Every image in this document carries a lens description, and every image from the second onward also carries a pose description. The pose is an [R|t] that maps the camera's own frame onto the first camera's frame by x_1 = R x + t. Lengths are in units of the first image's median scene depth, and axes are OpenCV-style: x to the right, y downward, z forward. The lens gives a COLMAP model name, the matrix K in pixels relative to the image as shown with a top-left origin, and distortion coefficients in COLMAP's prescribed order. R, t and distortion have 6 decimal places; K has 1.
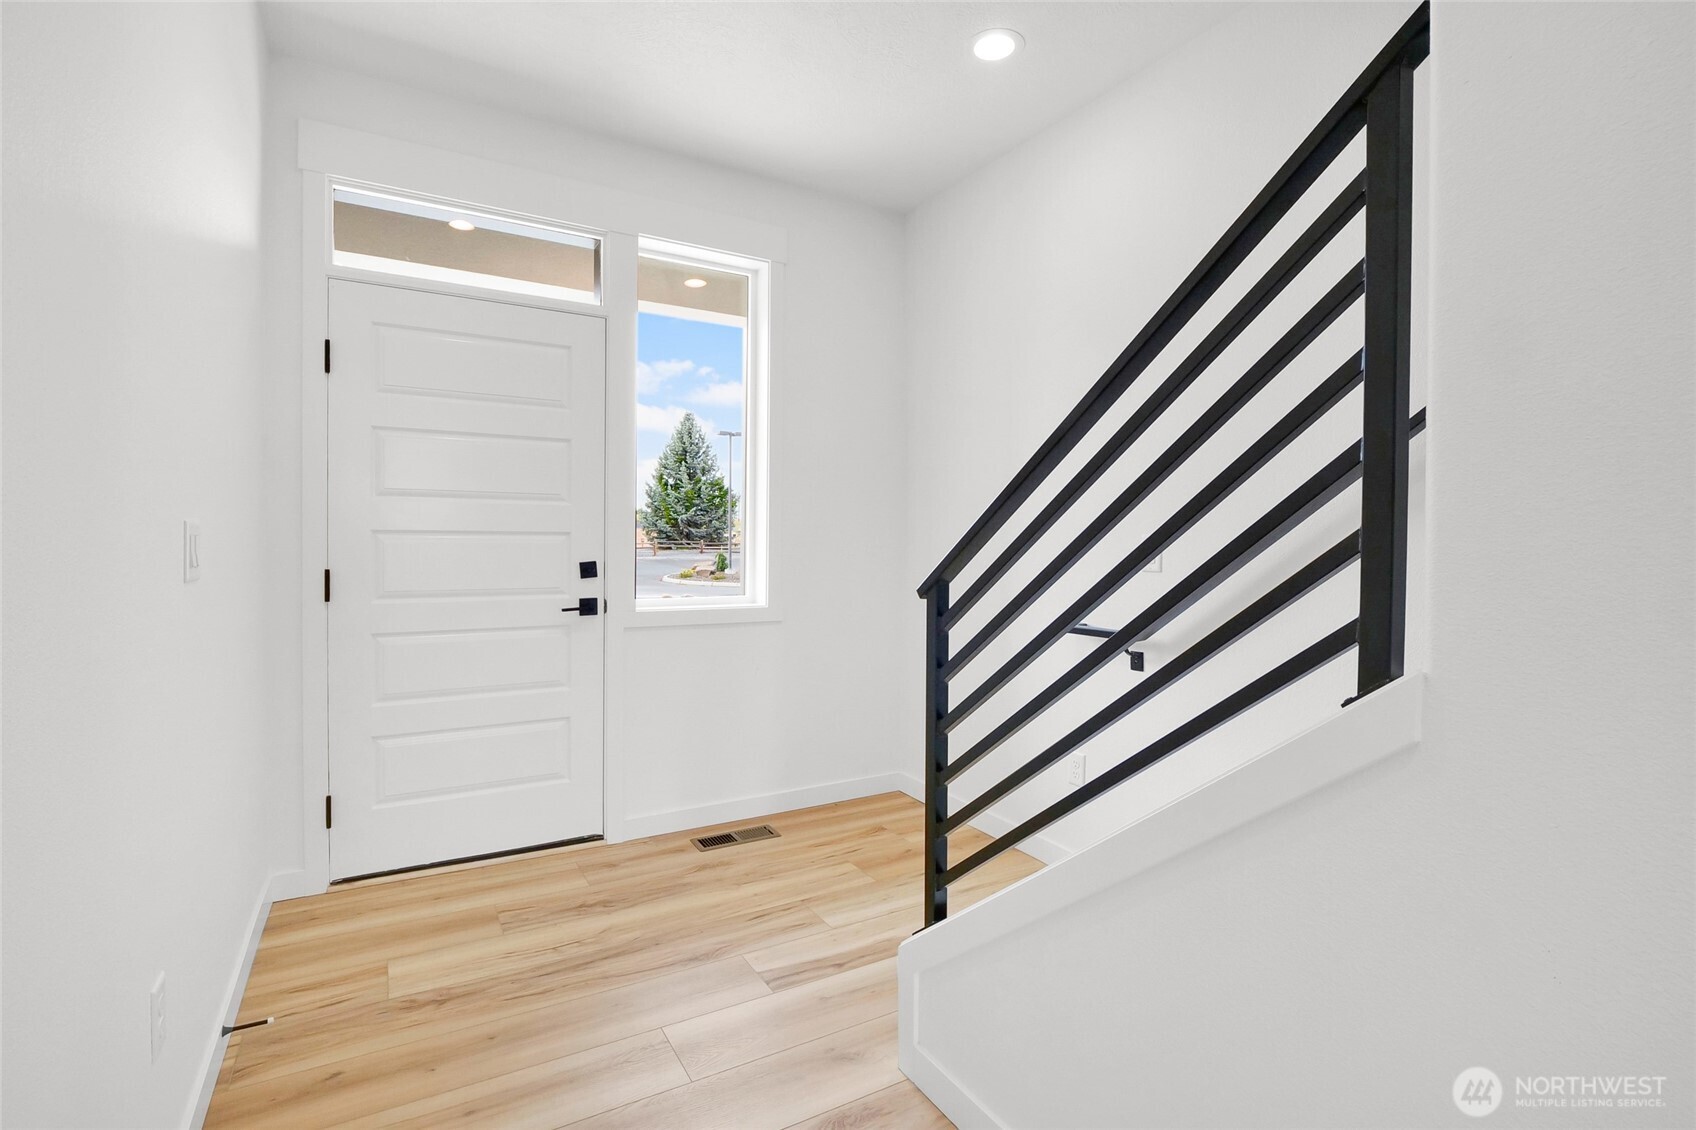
lens RADIAL K [[792.0, 0, 844.5], [0, 792.0, 550.1], [0, 0, 1]] dist [-0.013696, -0.000630]
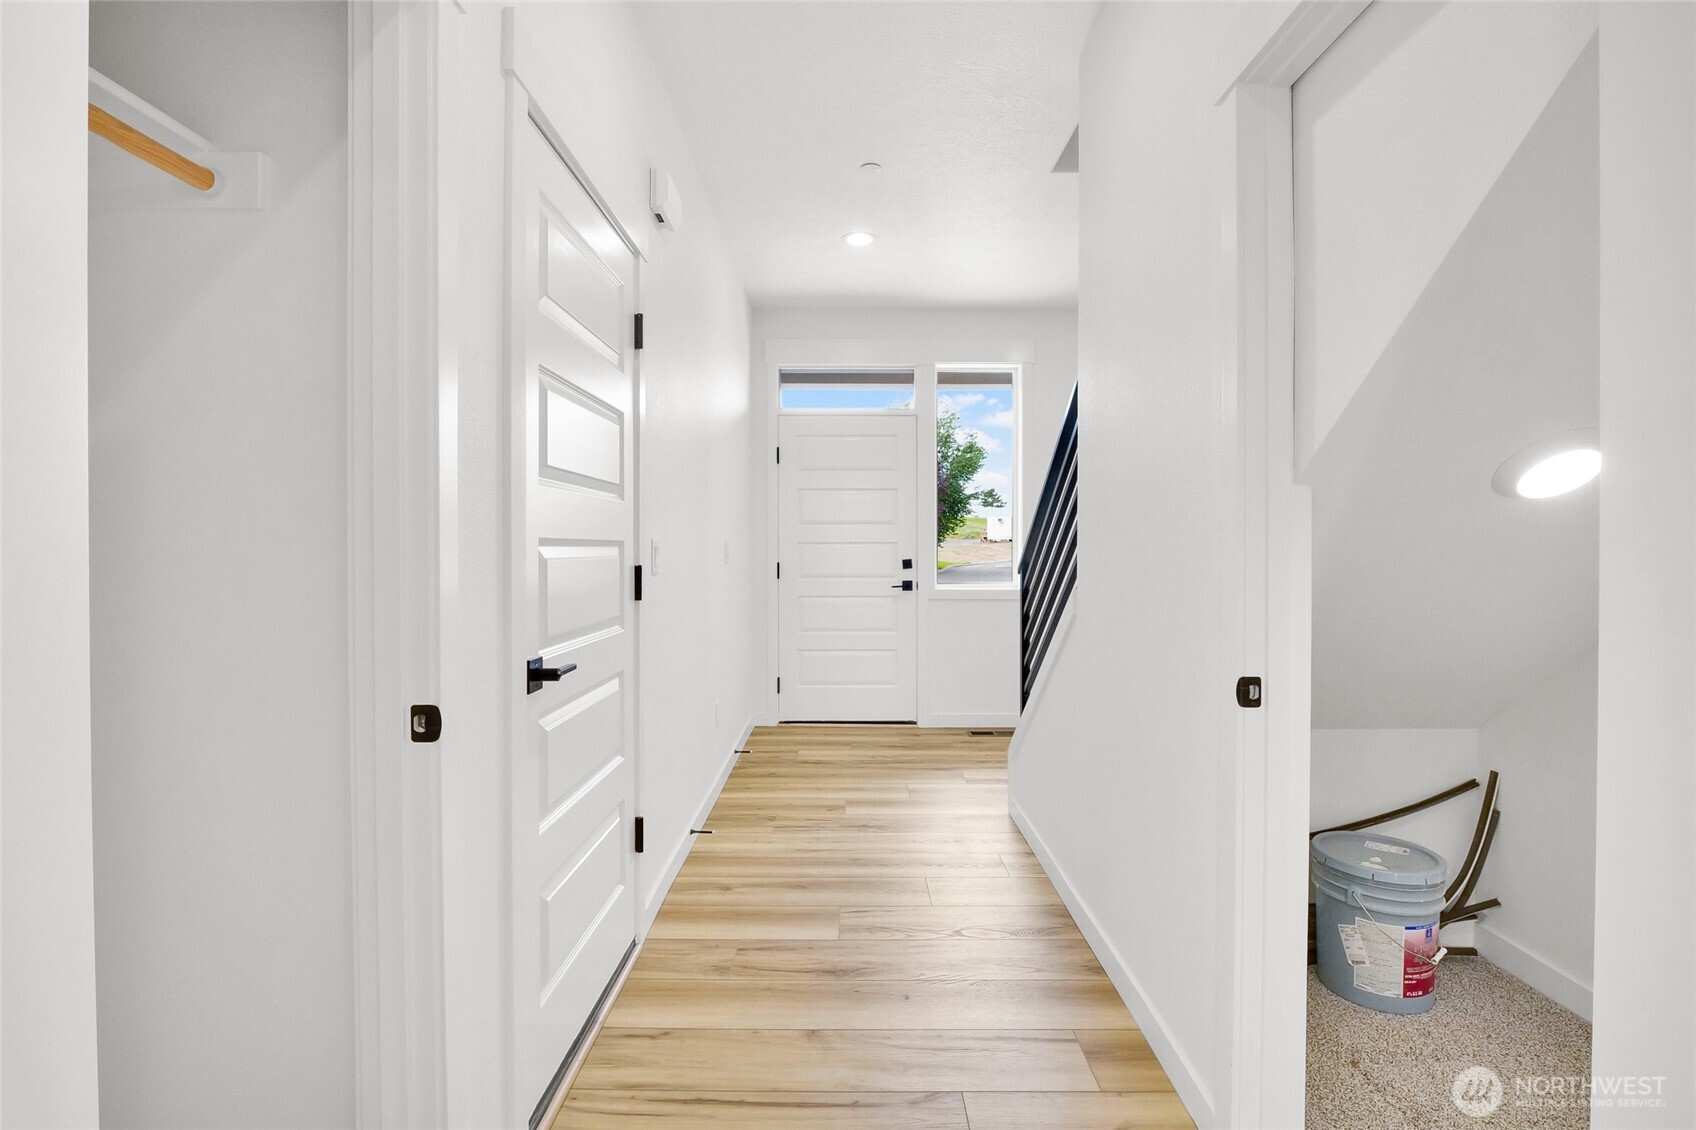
lens RADIAL K [[792.0, 0, 844.5], [0, 792.0, 550.1], [0, 0, 1]] dist [-0.013696, -0.000630]
pose [[0.861522, -0.005773, -0.507687, 0.491738], [0.000856, 0.999950, -0.009919, 0.013533], [0.507720, 0.008111, 0.861484, -0.624531]]
